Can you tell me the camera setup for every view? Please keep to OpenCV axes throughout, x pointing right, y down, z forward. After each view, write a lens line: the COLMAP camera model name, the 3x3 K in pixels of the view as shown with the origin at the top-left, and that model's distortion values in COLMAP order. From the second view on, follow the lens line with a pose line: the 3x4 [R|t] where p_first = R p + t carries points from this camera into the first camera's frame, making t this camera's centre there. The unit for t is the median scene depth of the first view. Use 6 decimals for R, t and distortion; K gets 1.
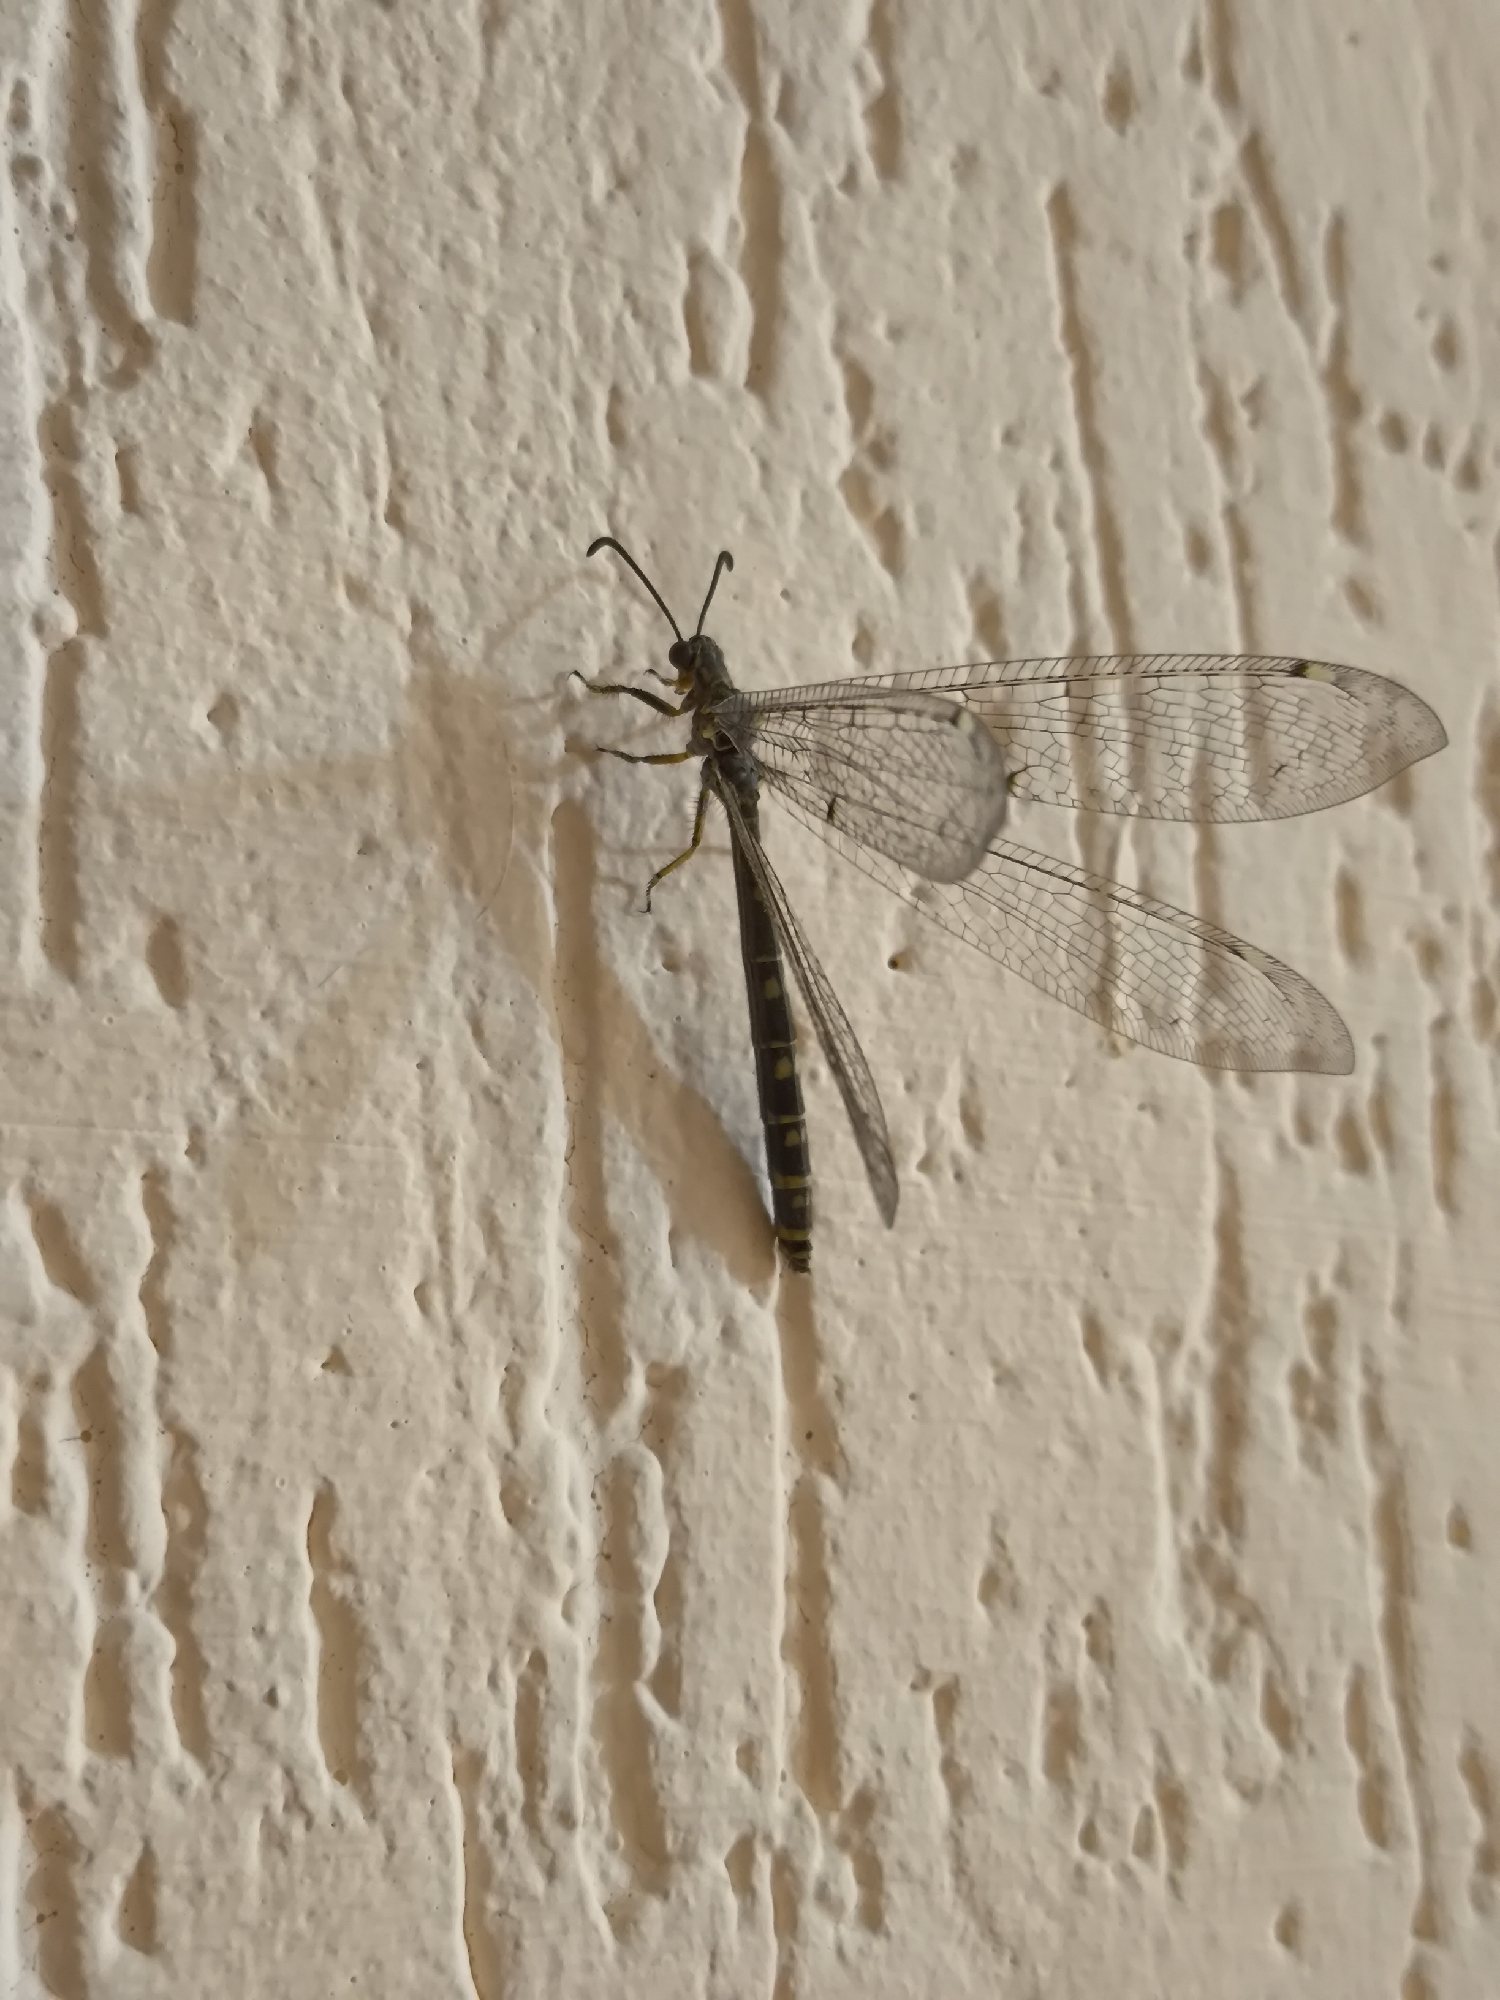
lens RADIAL K [[3122.6, 0, 750.0], [0, 3122.6, 1000.0], [0, 0, 1]] dist [0.025127, 0.007213]
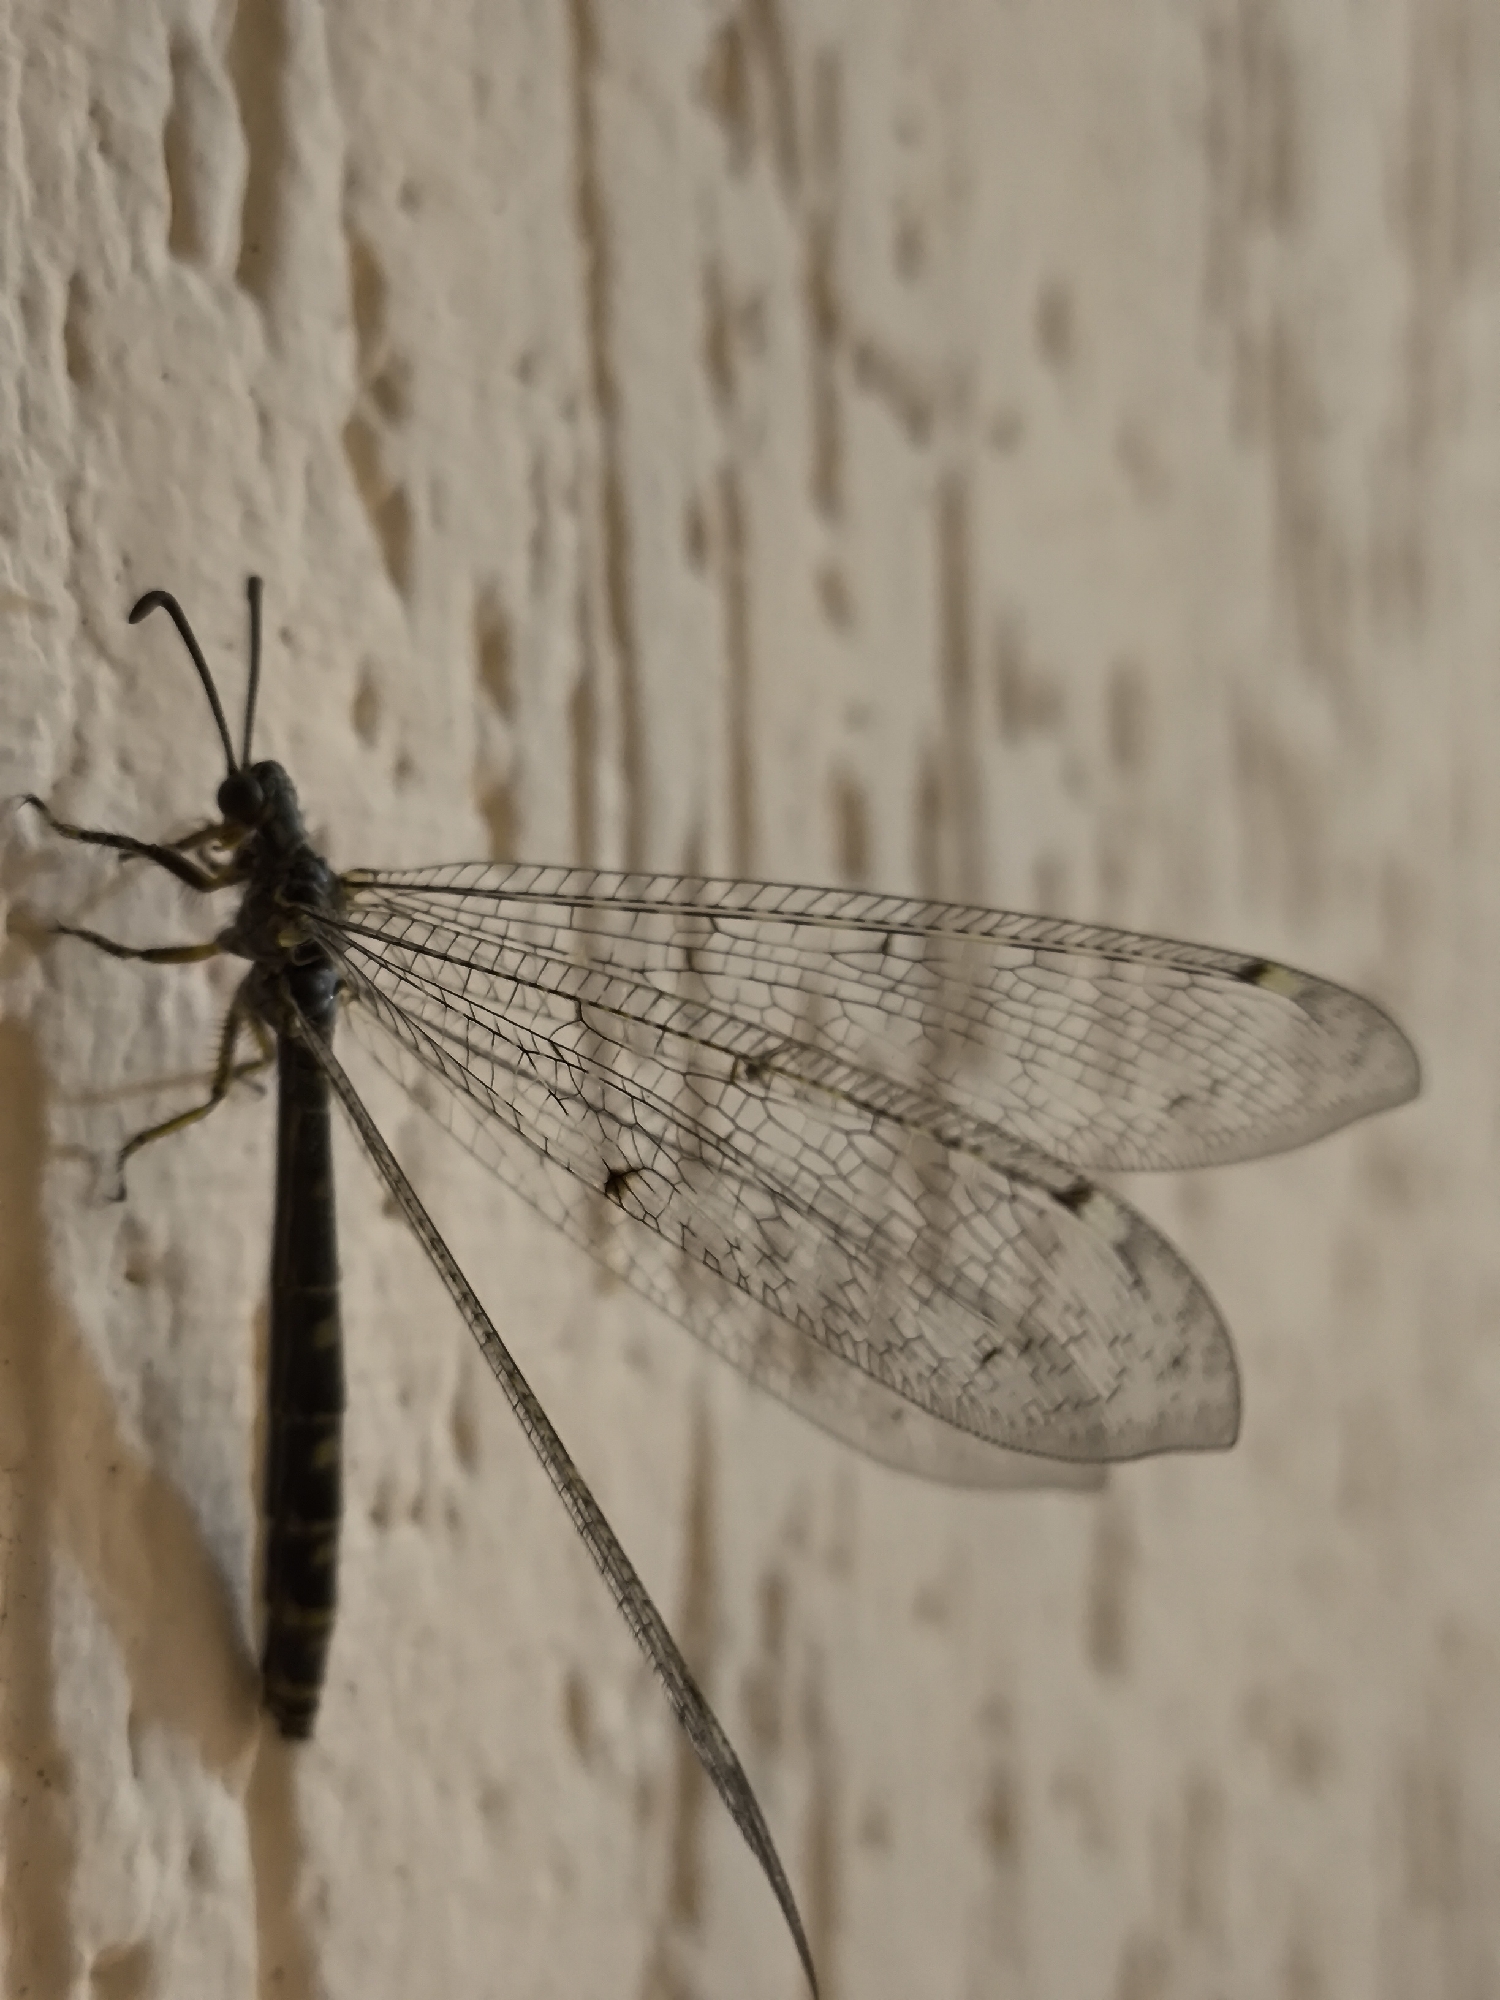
lens RADIAL K [[3122.6, 0, 750.0], [0, 3122.6, 1000.0], [0, 0, 1]] dist [0.025127, 0.007213]
pose [[0.875696, 0.034201, 0.481650, -0.213264], [-0.111093, 0.985000, 0.132038, -0.156048], [-0.469909, -0.169133, 0.866360, 0.414220]]
